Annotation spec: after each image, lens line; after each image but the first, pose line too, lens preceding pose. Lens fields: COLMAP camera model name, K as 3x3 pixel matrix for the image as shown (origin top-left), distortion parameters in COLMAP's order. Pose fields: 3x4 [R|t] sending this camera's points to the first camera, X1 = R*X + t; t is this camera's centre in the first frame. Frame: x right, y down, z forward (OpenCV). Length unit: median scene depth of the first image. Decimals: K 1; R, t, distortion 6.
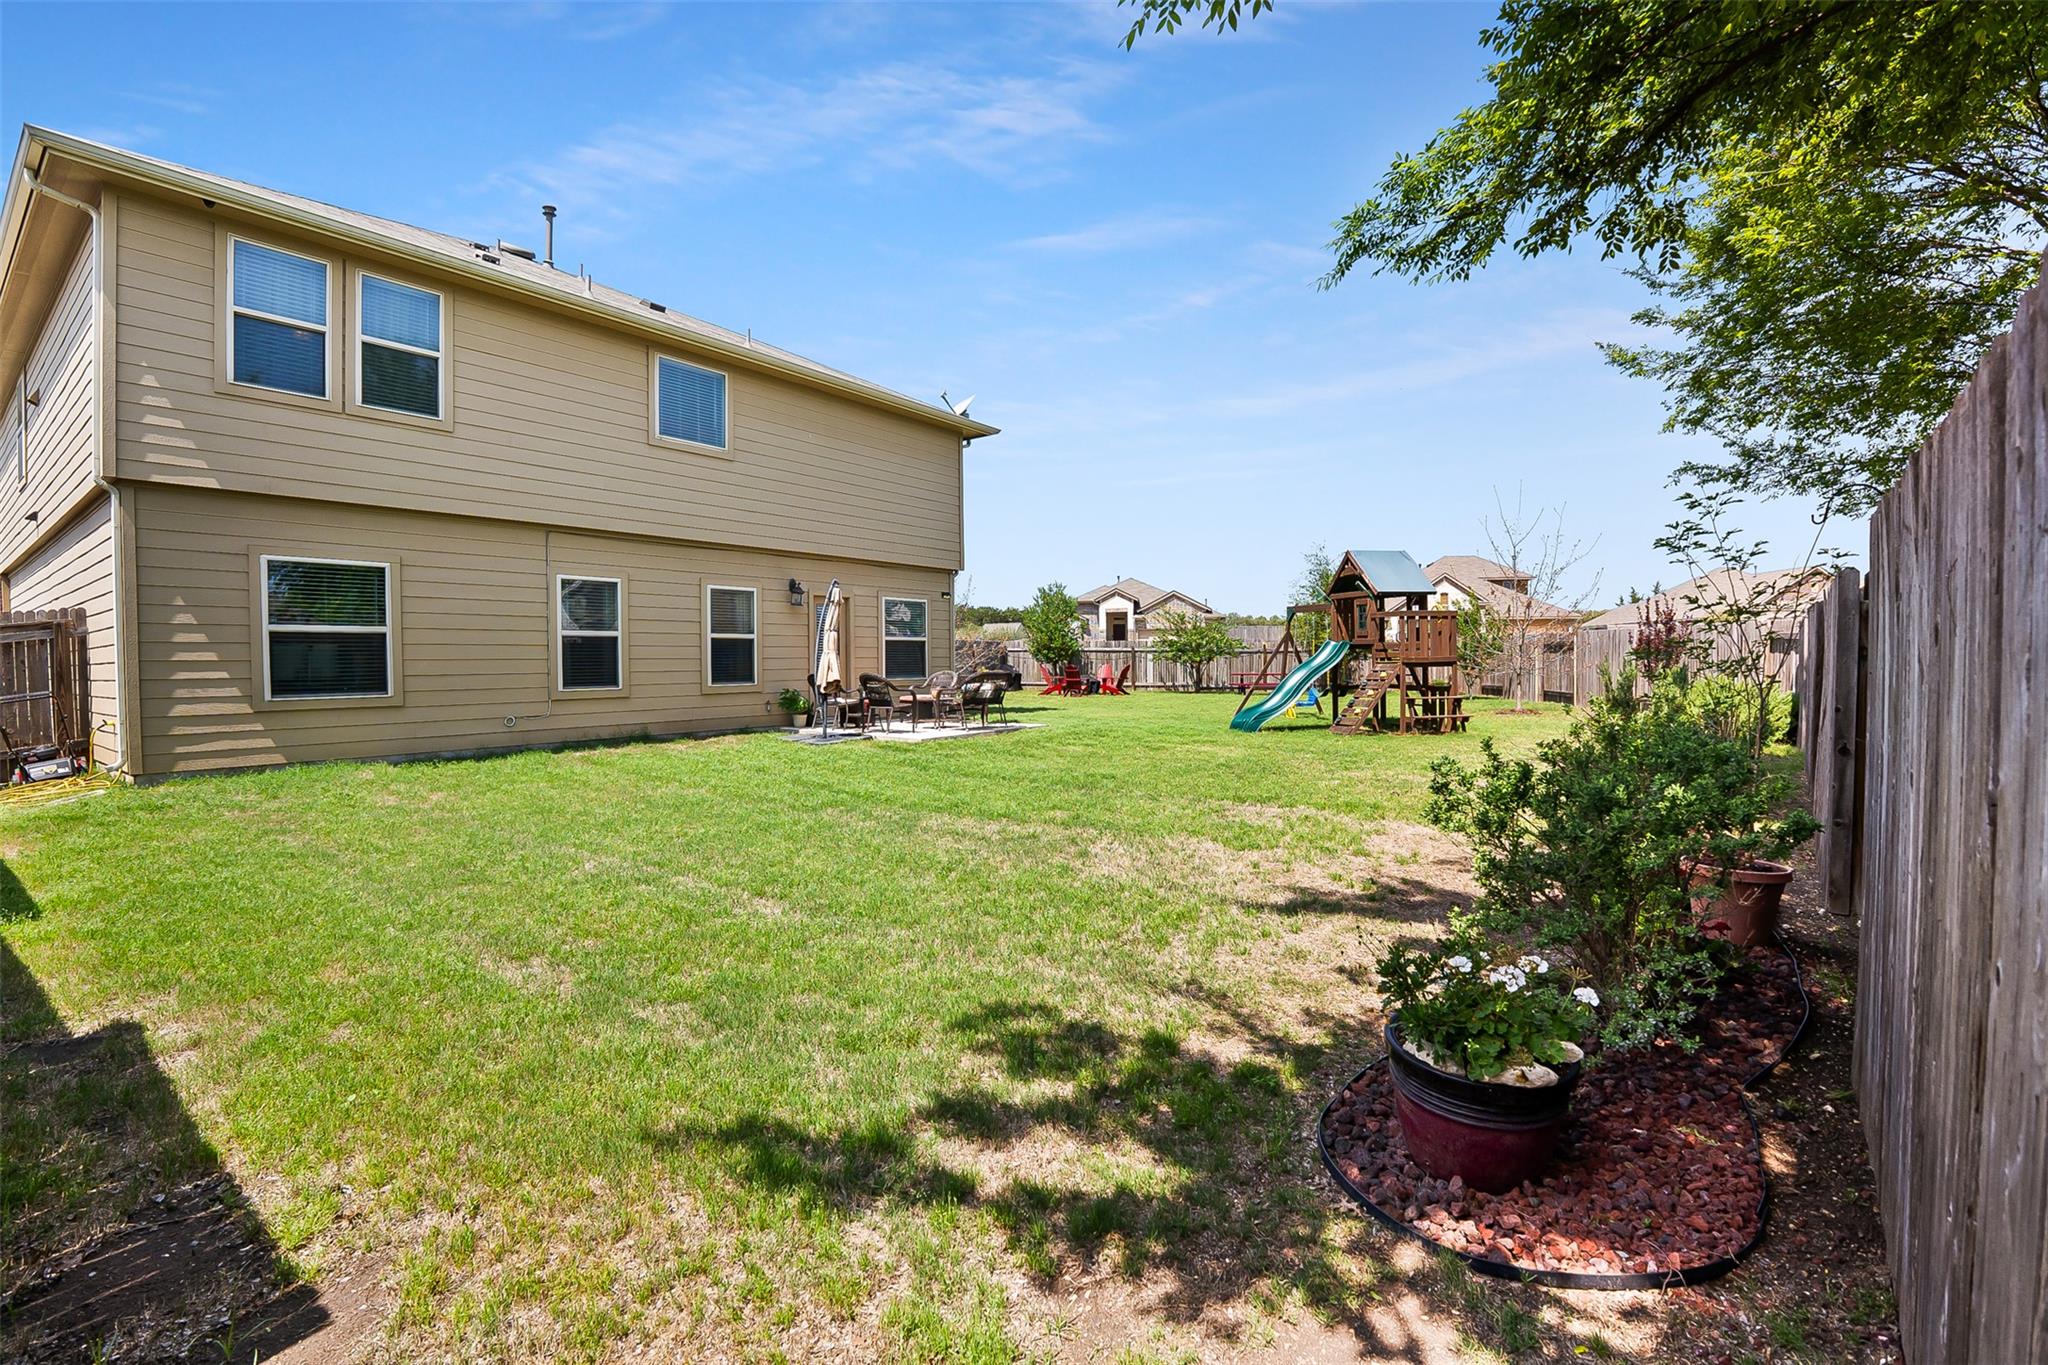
lens RADIAL K [[893.1, 0, 1018.2], [0, 893.1, 679.8], [0, 0, 1]] dist [0.008764, -0.000004]
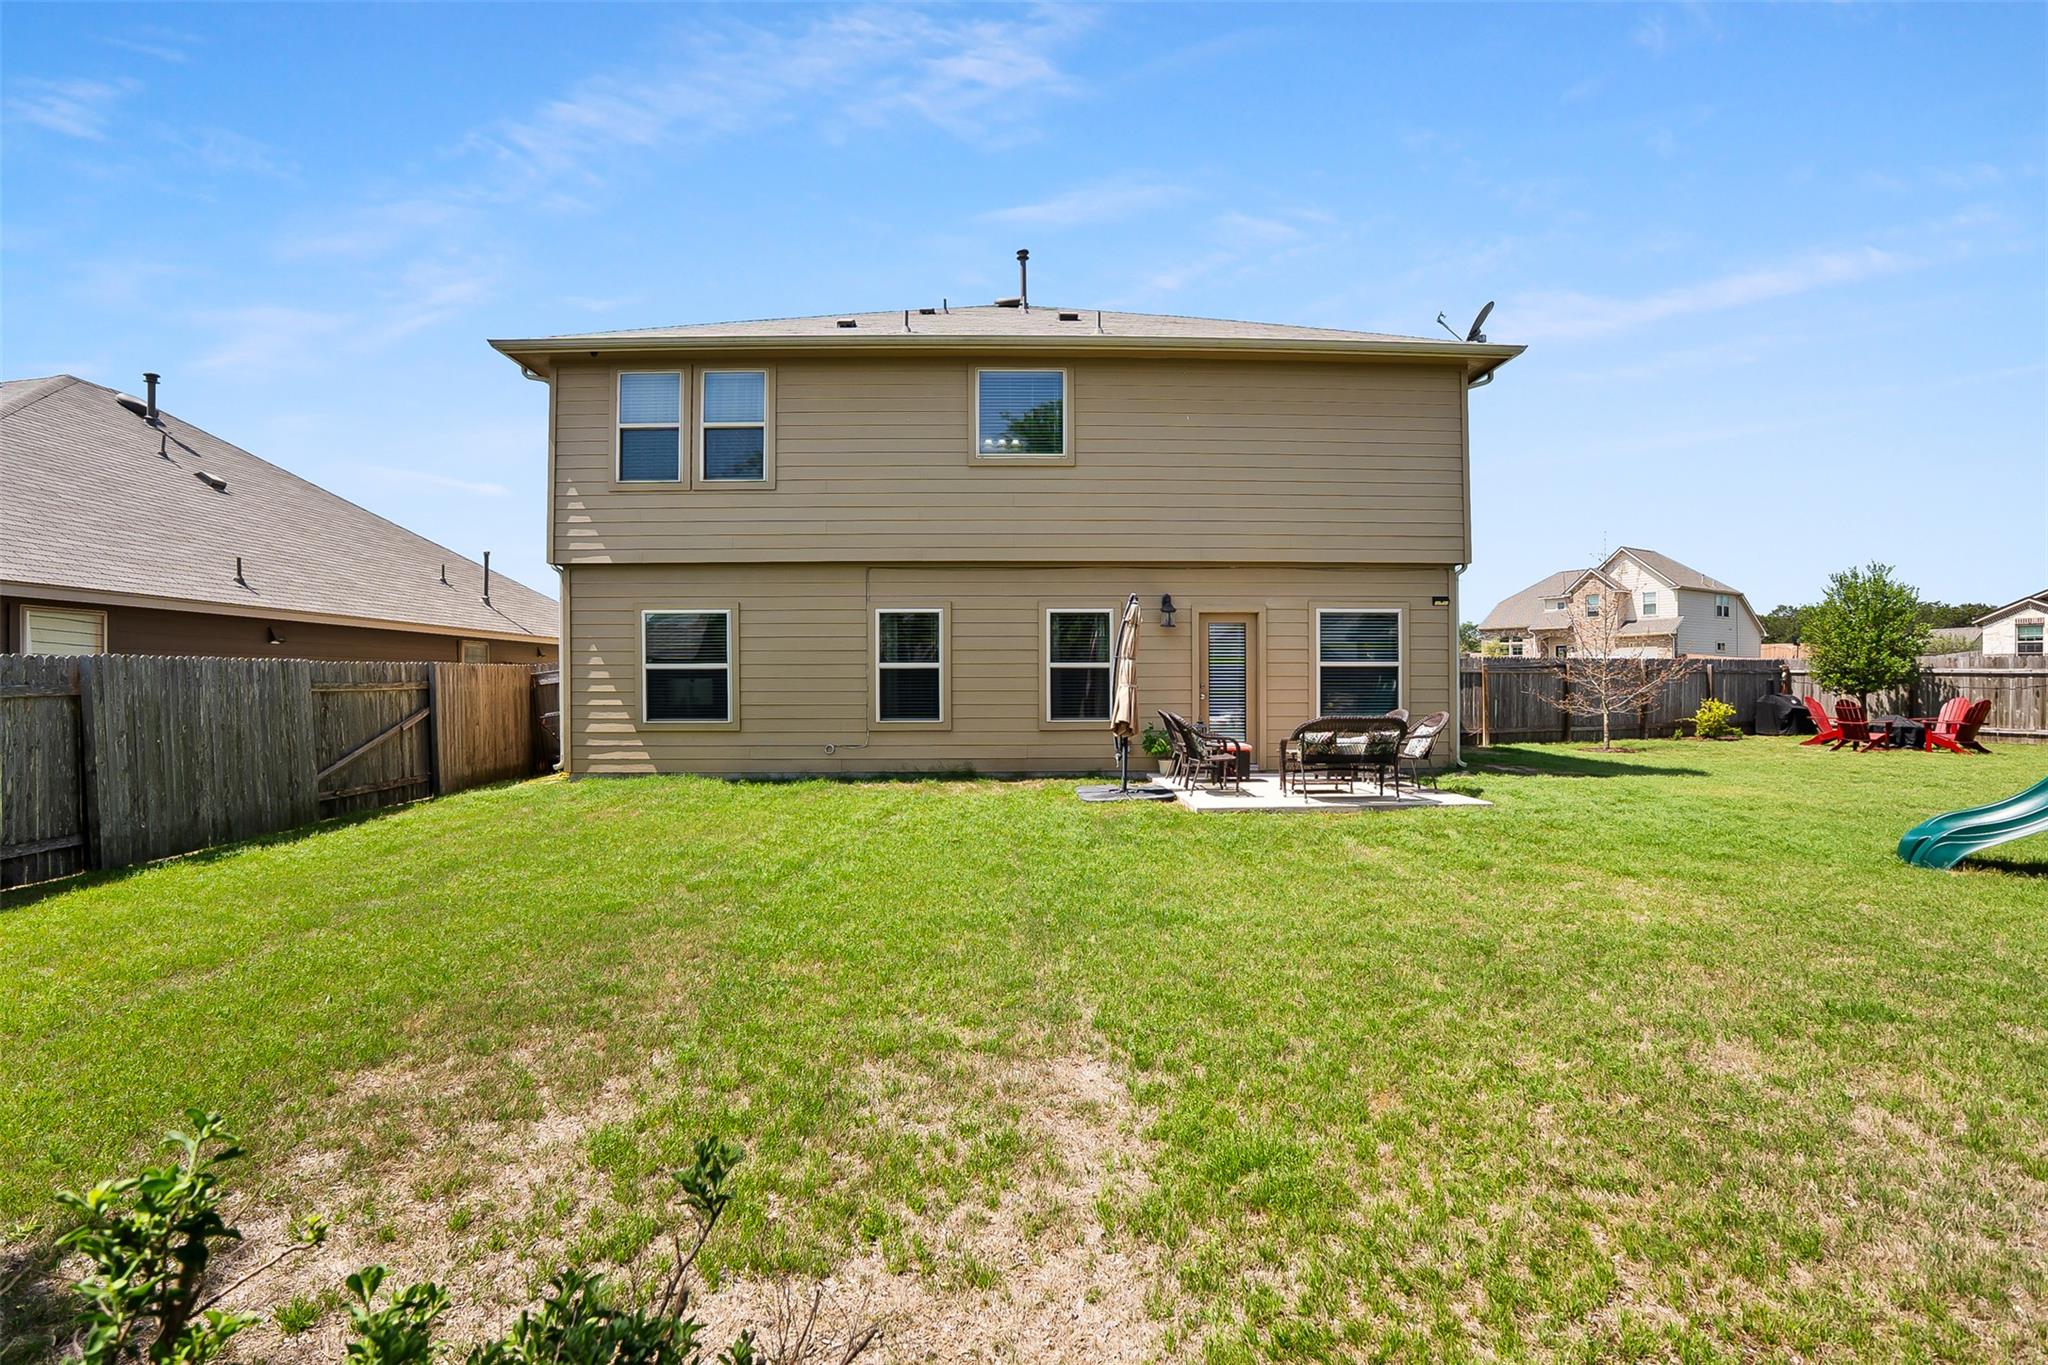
lens RADIAL K [[893.1, 0, 1027.4], [0, 893.1, 678.1], [0, 0, 1]] dist [0.008764, -0.000004]
pose [[0.624064, -0.004995, -0.781357, 0.376839], [-0.021164, 0.999505, -0.023293, -0.016972], [0.781086, 0.031073, 0.623649, 0.466758]]
